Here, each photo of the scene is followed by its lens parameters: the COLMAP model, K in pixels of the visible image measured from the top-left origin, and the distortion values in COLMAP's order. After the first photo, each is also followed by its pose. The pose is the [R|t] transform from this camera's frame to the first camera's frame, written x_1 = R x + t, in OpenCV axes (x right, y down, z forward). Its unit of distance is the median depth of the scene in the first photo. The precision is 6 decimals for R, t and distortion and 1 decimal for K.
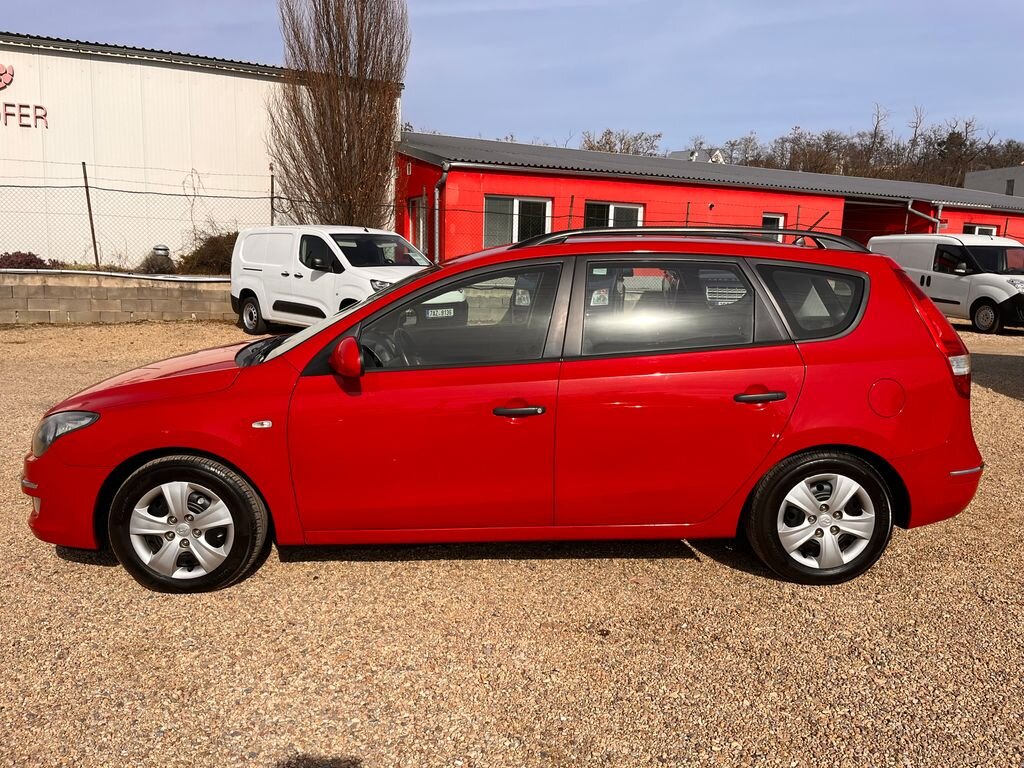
lens RADIAL K [[776.9, 0, 519.5], [0, 776.9, 383.6], [0, 0, 1]] dist [0.085598, -0.124704]
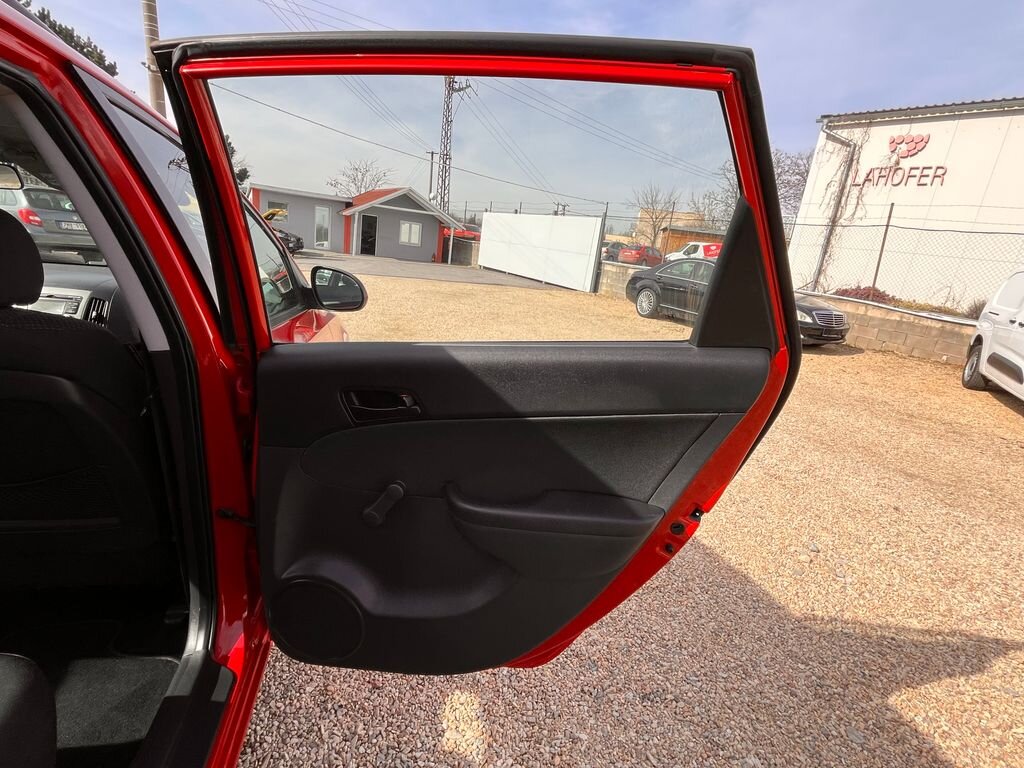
lens RADIAL K [[500.5, 0, 510.3], [0, 500.5, 388.3], [0, 0, 1]] dist [-0.001104, -0.000980]
pose [[0.183353, 0.275366, -0.943693, 0.082479], [-0.268773, 0.937432, 0.221318, -0.044292], [0.945591, 0.213060, 0.245892, 0.353922]]
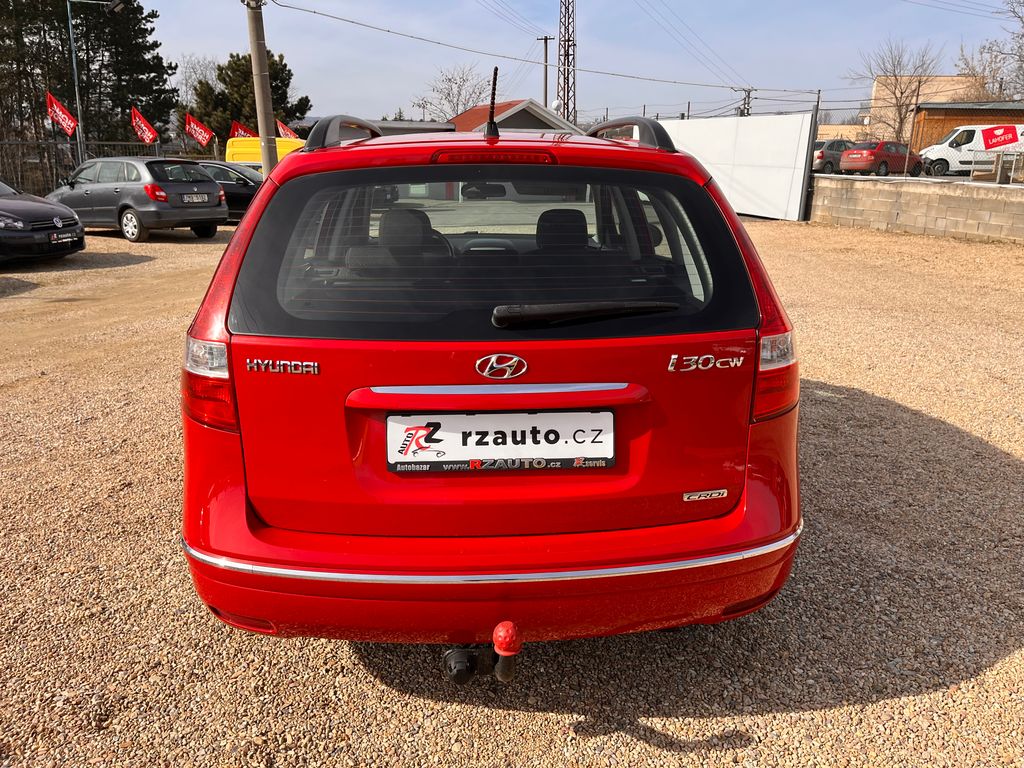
lens RADIAL K [[771.0, 0, 524.6], [0, 771.0, 386.4], [0, 0, 1]] dist [0.099179, -0.132824]
pose [[0.019937, 0.268171, -0.963165, 0.259594], [-0.175459, 0.949344, 0.260691, -0.043060], [0.984285, 0.163798, 0.065980, 0.283905]]
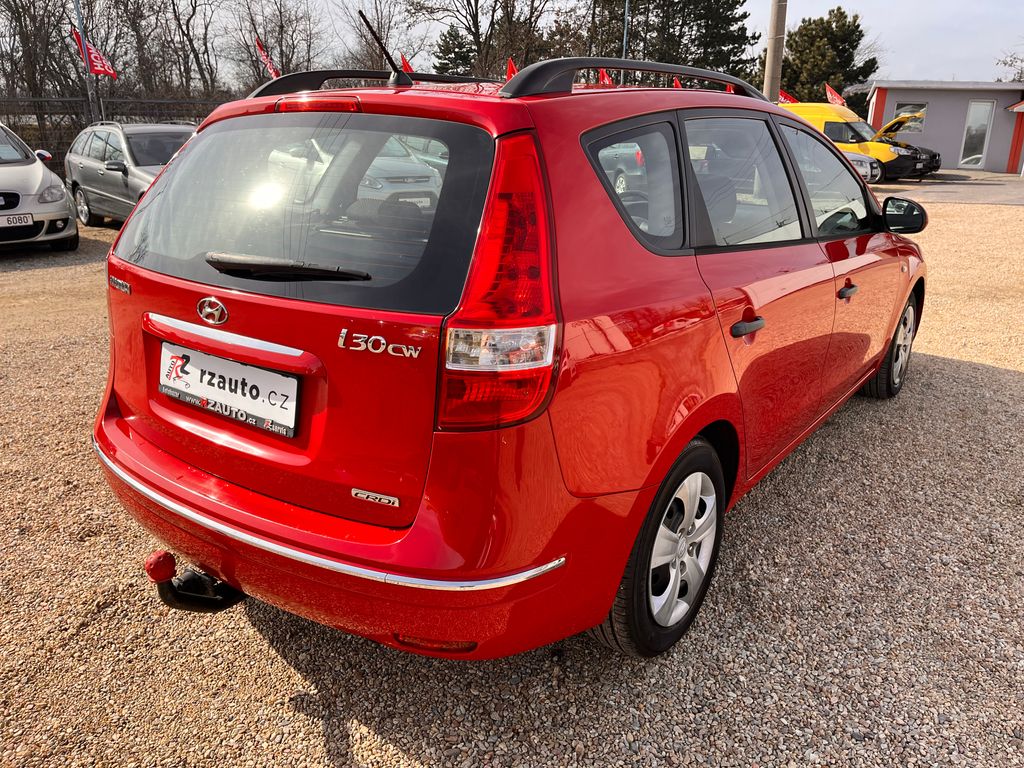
lens RADIAL K [[776.9, 0, 519.5], [0, 776.9, 383.6], [0, 0, 1]] dist [0.085598, -0.124704]
pose [[-0.626602, 0.229970, -0.744637, 0.207714], [-0.145155, 0.904314, 0.401430, -0.060276], [0.765703, 0.359624, -0.533264, 0.394081]]
